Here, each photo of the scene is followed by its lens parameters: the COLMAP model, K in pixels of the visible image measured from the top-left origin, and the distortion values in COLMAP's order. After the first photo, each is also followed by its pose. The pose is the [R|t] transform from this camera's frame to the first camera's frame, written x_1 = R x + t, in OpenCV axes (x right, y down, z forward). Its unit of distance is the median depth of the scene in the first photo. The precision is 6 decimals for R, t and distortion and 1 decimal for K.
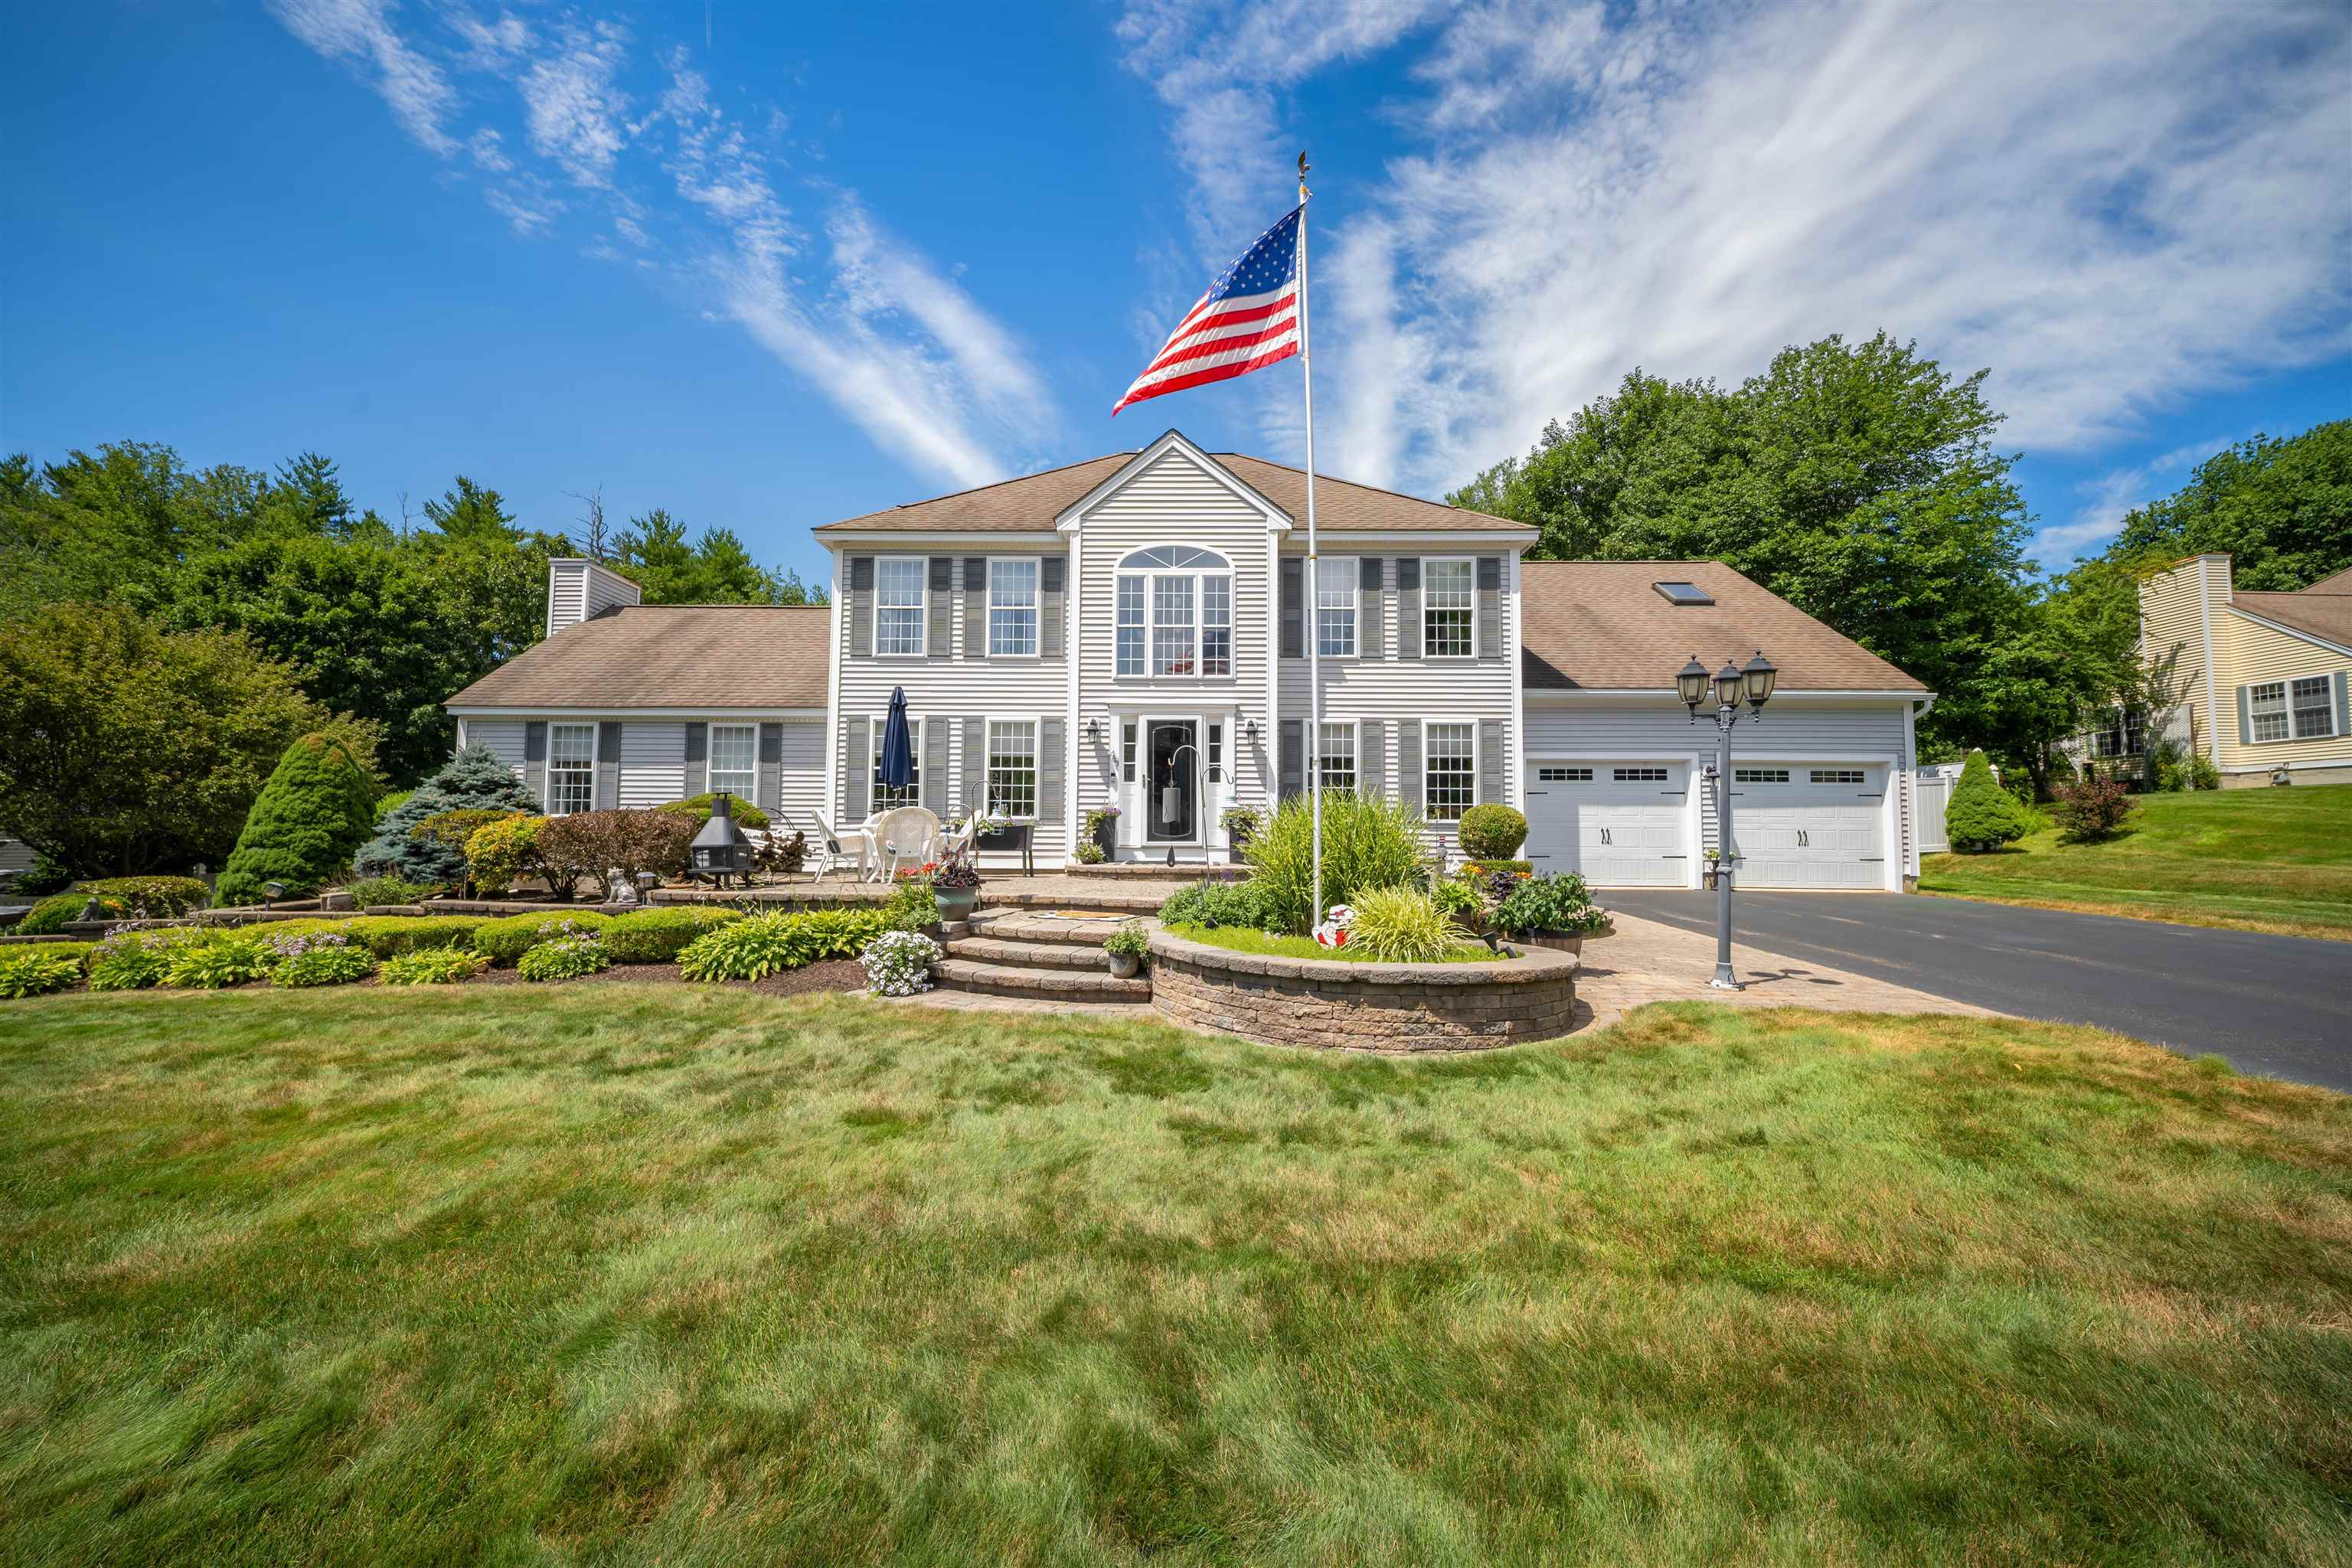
lens RADIAL K [[827.3, 0, 1178.3], [0, 827.3, 779.3], [0, 0, 1]] dist [0.024651, -0.013398]
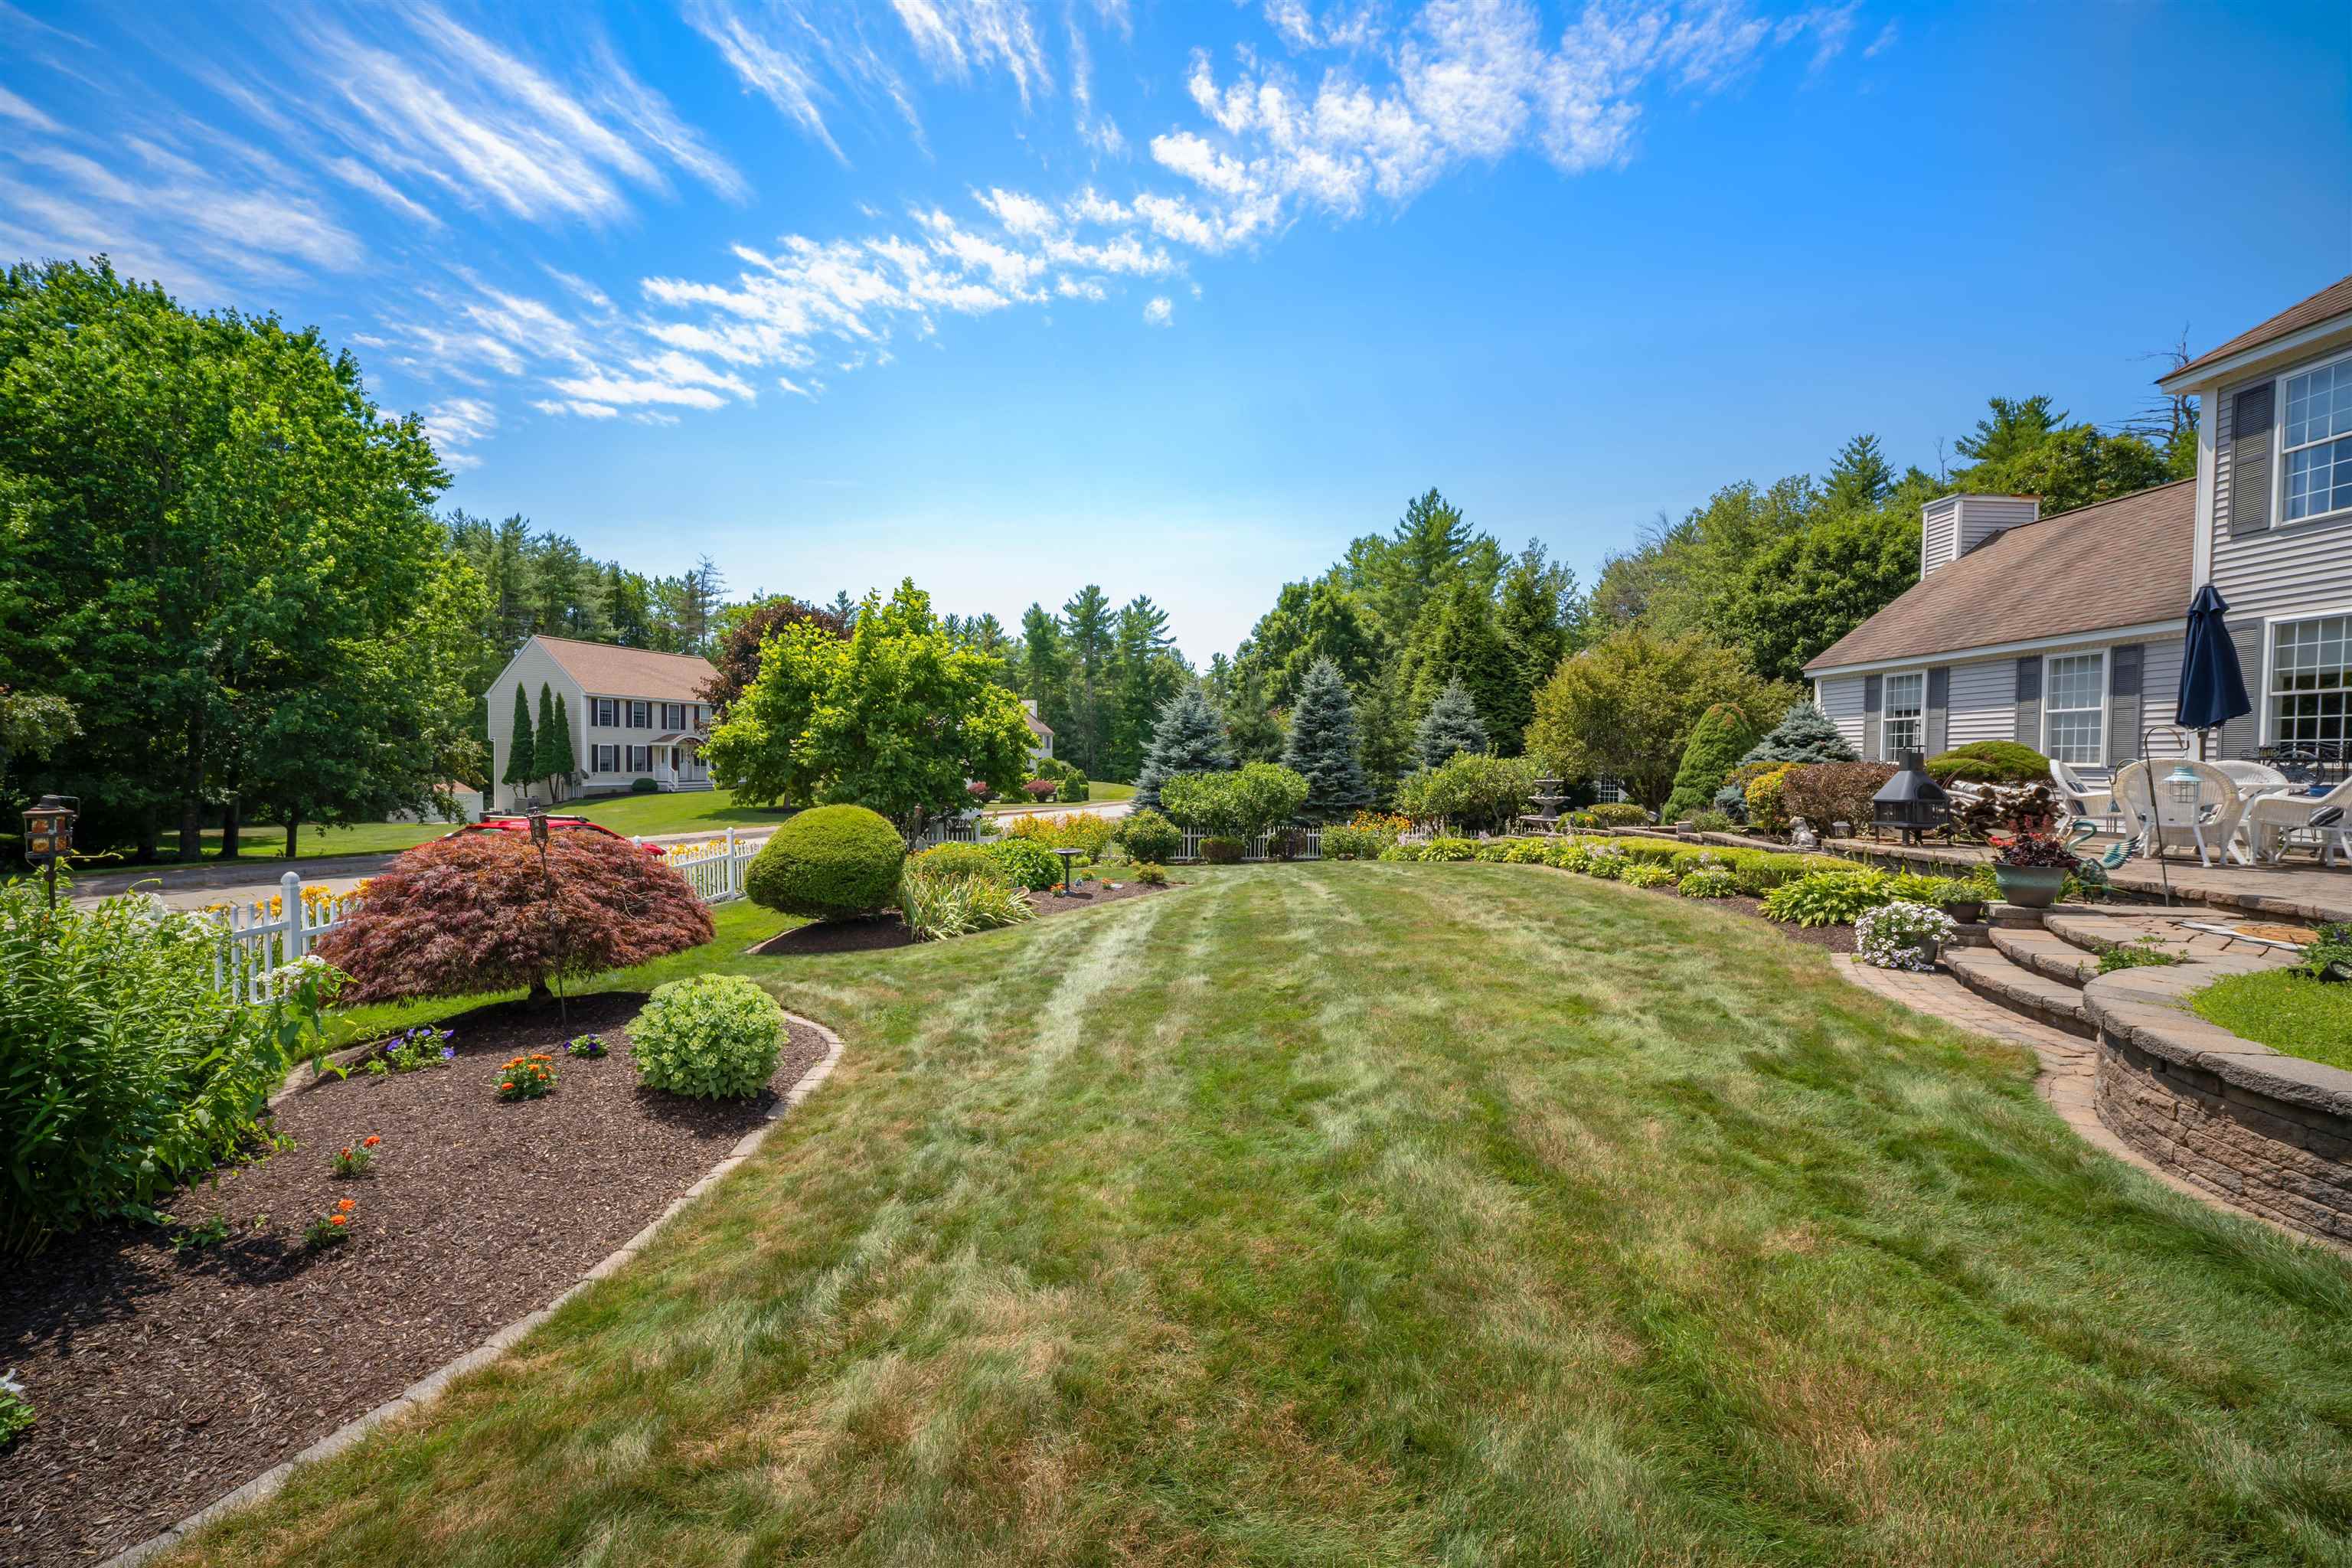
lens RADIAL K [[823.6, 0, 1178.7], [0, 823.6, 773.6], [0, 0, 1]] dist [0.000797, -0.001912]
pose [[0.030714, 0.010434, -0.999474, 0.259121], [0.060560, 0.998089, 0.012281, -0.010322], [0.997692, -0.060905, 0.030024, 0.076205]]
